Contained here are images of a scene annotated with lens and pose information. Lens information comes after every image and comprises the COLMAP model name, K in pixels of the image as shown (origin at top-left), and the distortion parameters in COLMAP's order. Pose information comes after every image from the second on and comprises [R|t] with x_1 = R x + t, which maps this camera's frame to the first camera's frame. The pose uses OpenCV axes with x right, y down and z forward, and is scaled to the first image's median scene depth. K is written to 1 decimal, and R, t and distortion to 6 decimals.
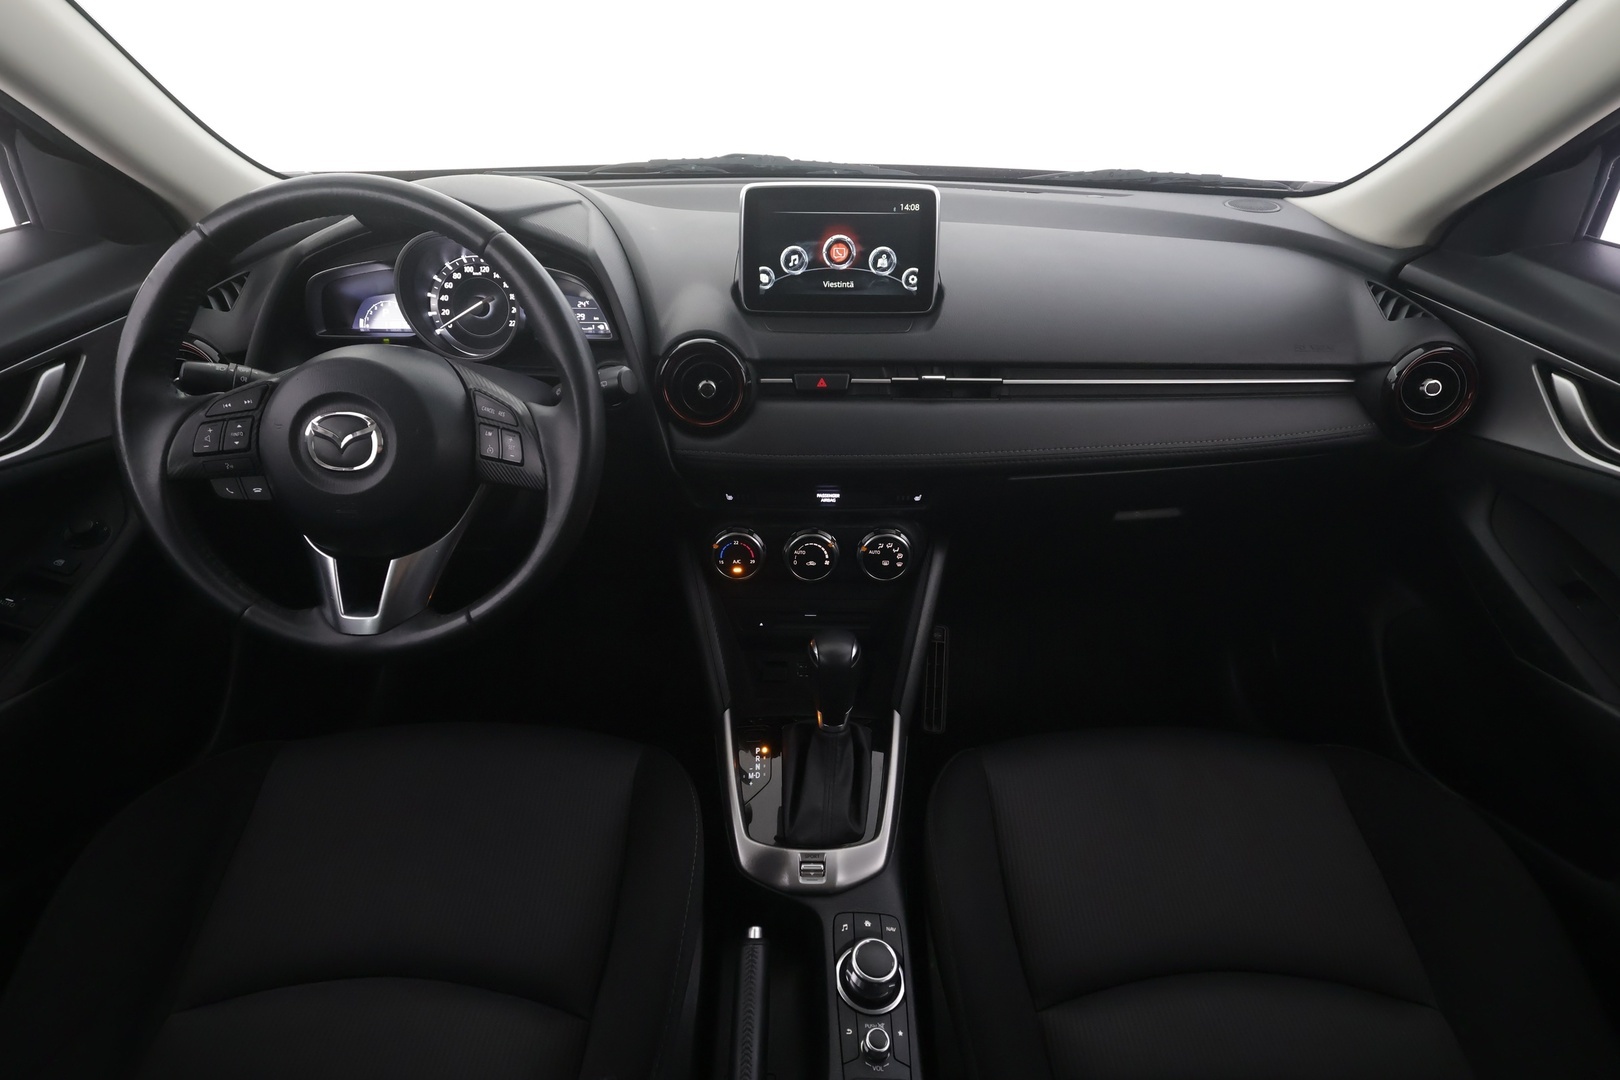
lens RADIAL K [[805.5, 0, 803.4], [0, 805.5, 541.1], [0, 0, 1]] dist [0.001843, 0.001451]
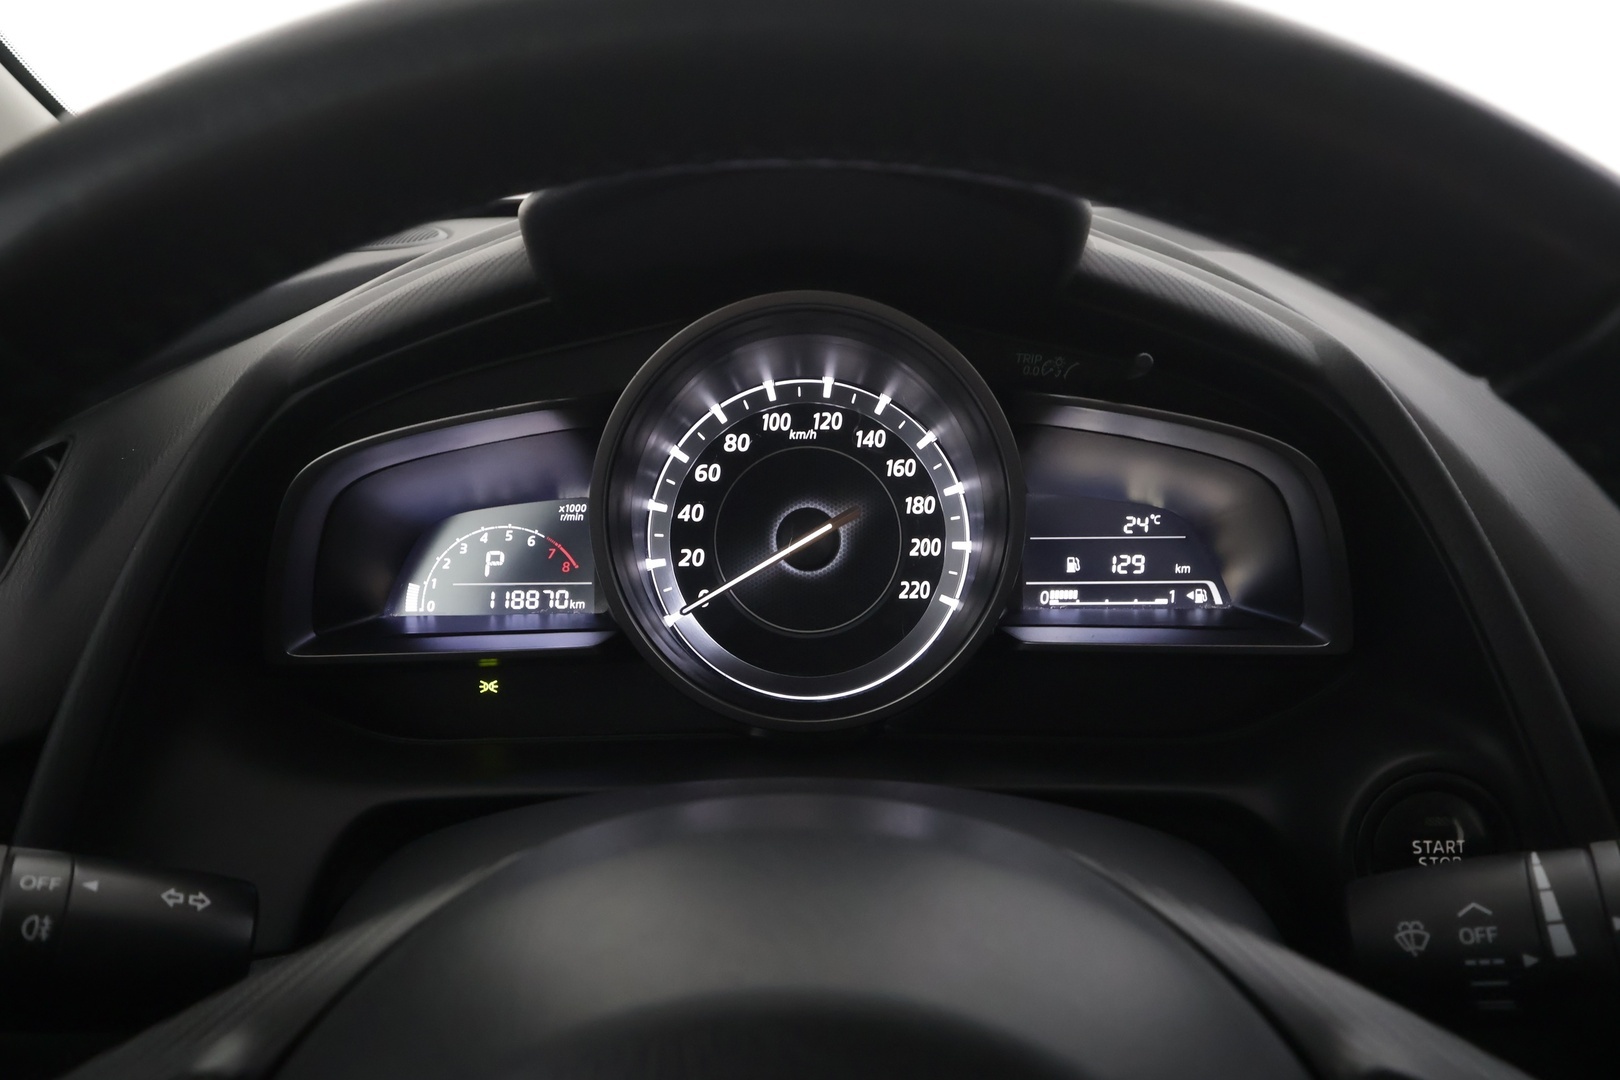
lens RADIAL K [[1257.4, 0, 803.0], [0, 1257.4, 539.3], [0, 0, 1]] dist [-0.011004, 0.017043]
pose [[0.999853, -0.016956, -0.002346, -0.431881], [0.016034, 0.975710, -0.218480, -0.201342], [0.005994, 0.218411, 0.975839, 0.578559]]
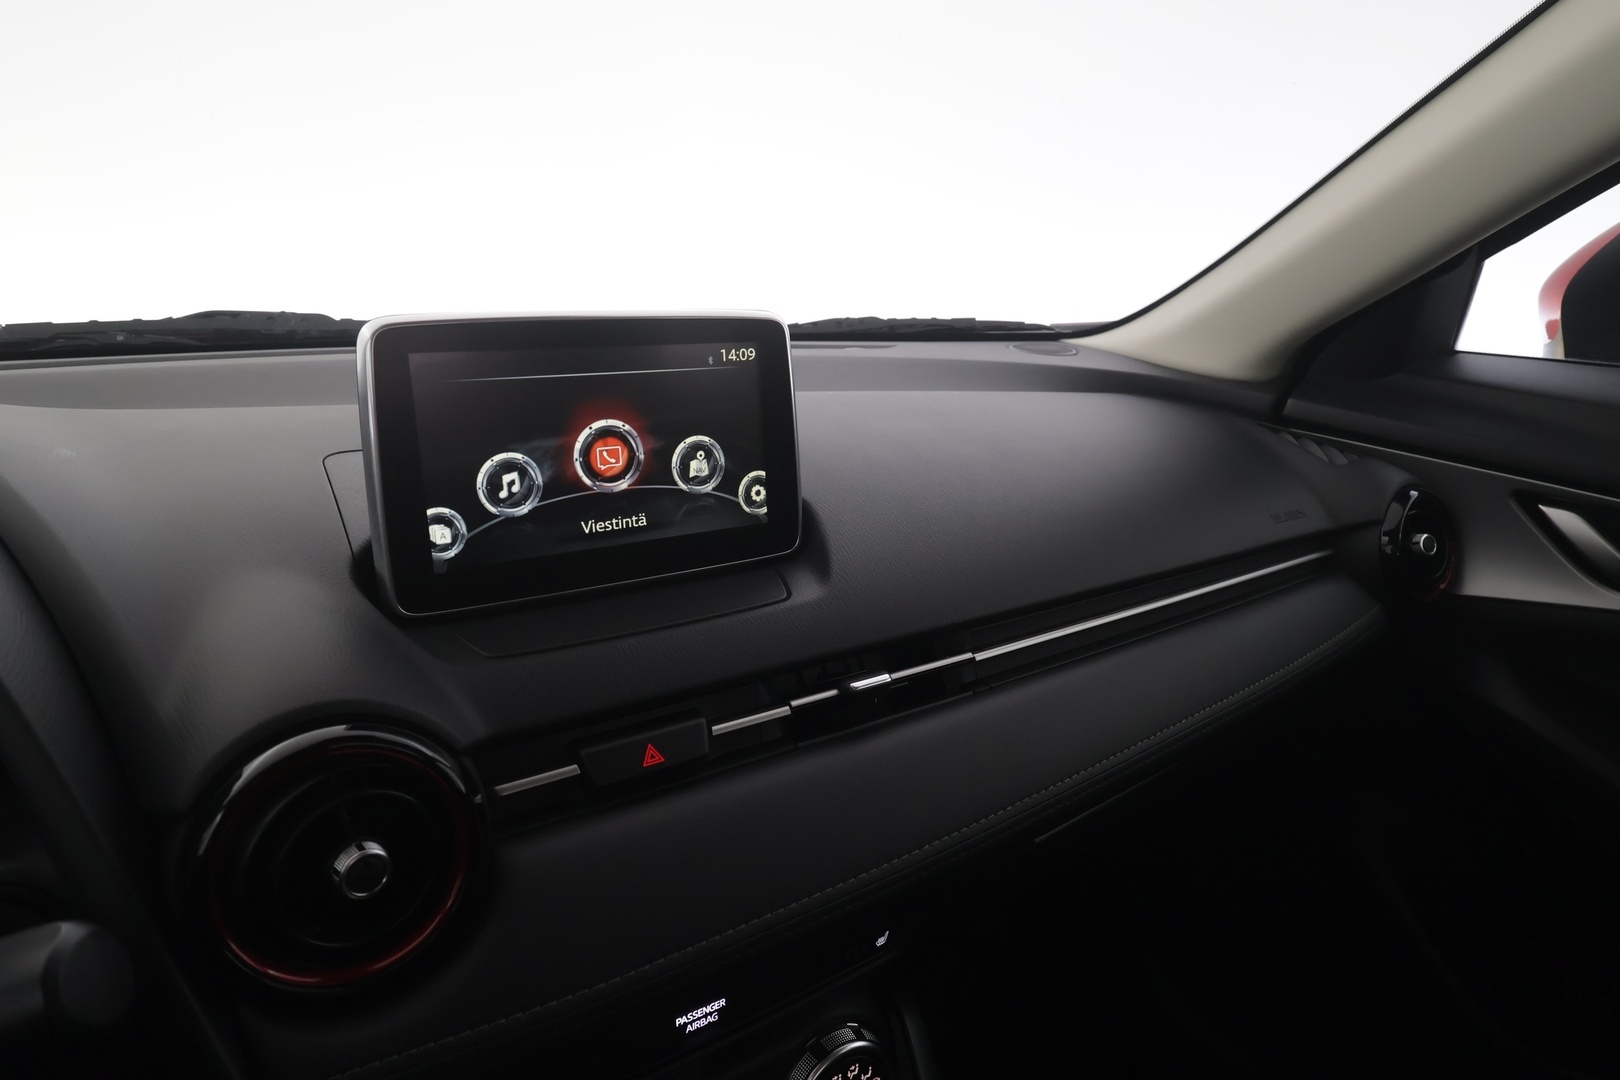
lens RADIAL K [[940.9, 0, 811.0], [0, 940.9, 540.9], [0, 0, 1]] dist [0.000622, 0.001000]
pose [[0.843513, -0.147308, 0.516513, -0.138623], [0.271743, 0.946540, -0.173831, -0.191187], [-0.463294, 0.286988, 0.838449, 0.519716]]
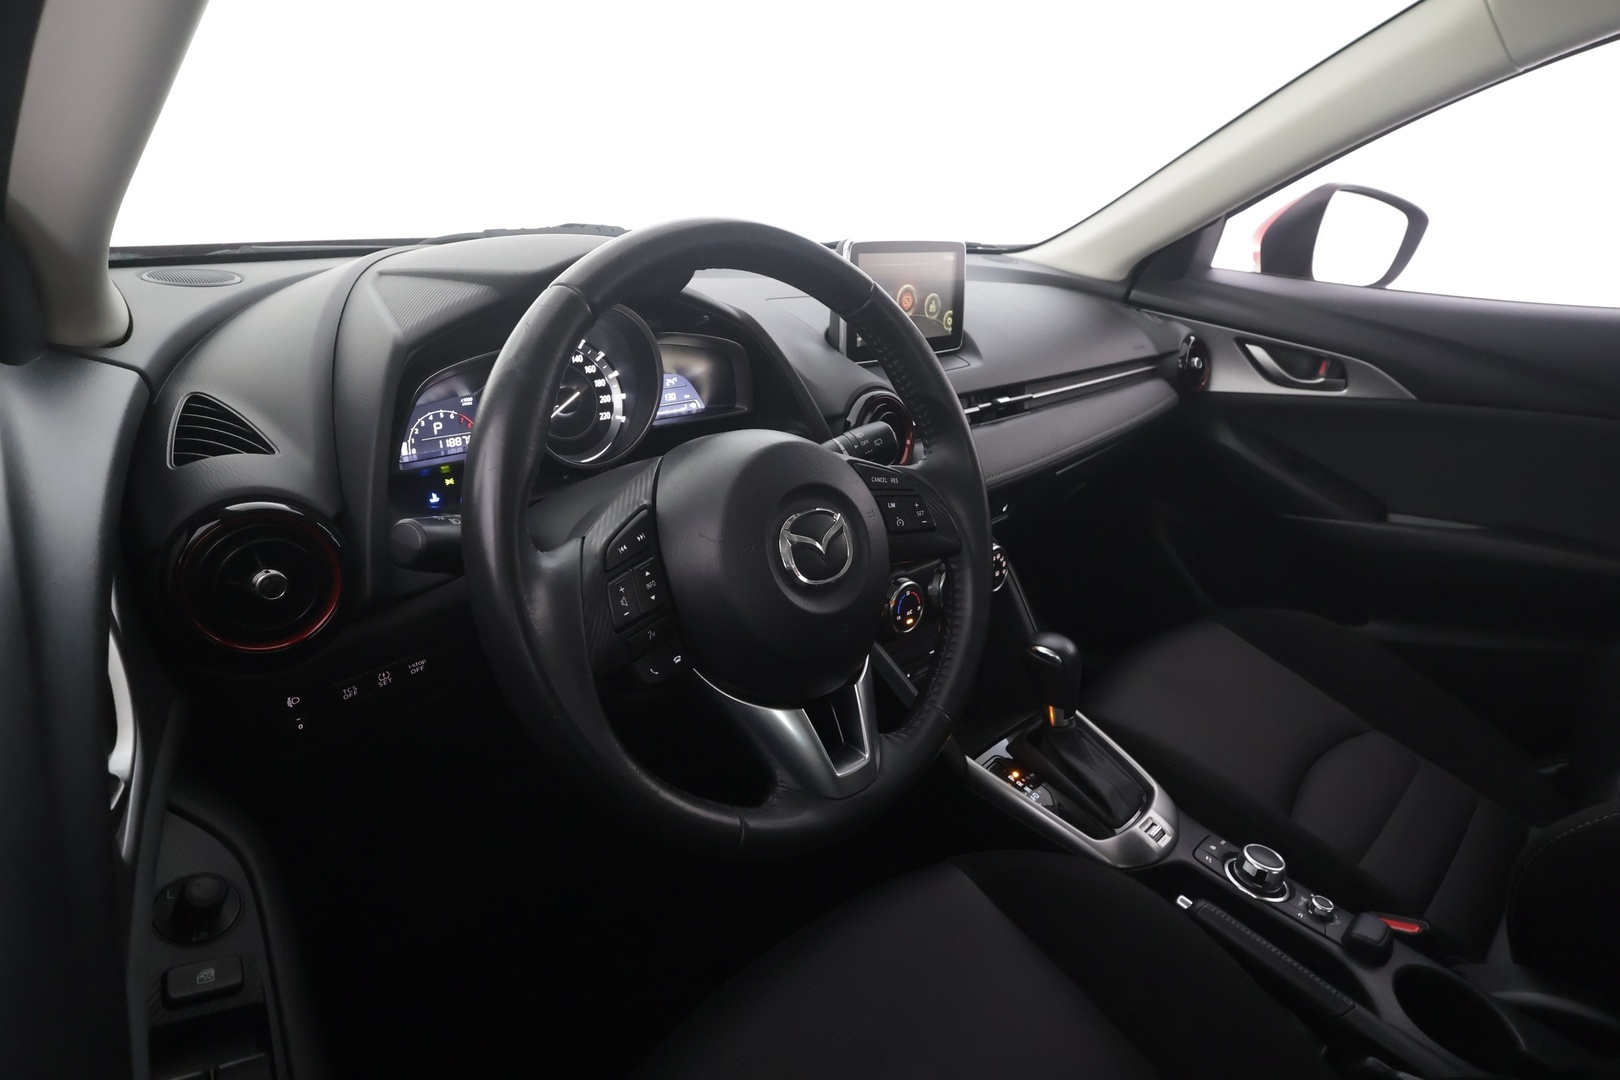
lens RADIAL K [[838.0, 0, 811.4], [0, 838.0, 541.9], [0, 0, 1]] dist [-0.012213, 0.000898]
pose [[0.723301, -0.242011, 0.646735, -0.833808], [0.312912, 0.949766, 0.005449, -0.102158], [-0.615566, 0.198430, 0.762695, 0.299597]]
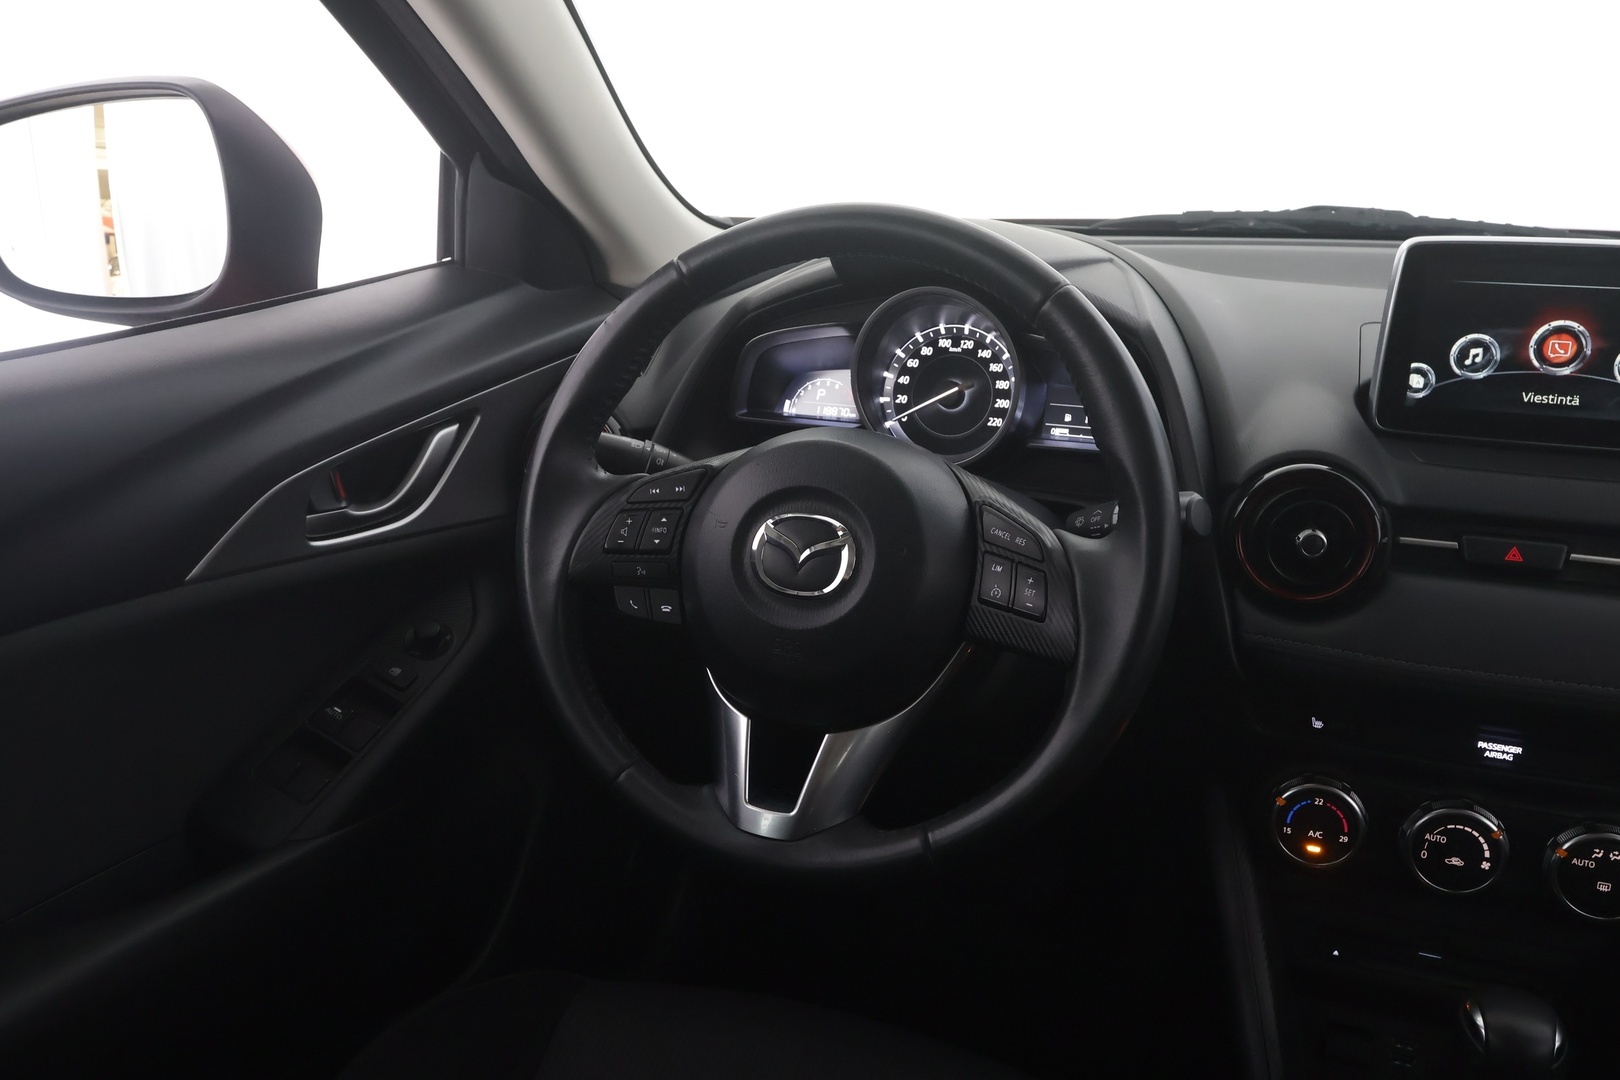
lens RADIAL K [[1257.4, 0, 806.2], [0, 1257.4, 545.2], [0, 0, 1]] dist [-0.011004, 0.017043]
pose [[0.936964, 0.107660, -0.332427, -0.155862], [-0.171138, 0.970827, -0.167950, 0.039810], [0.304648, 0.214254, 0.928054, -0.013628]]
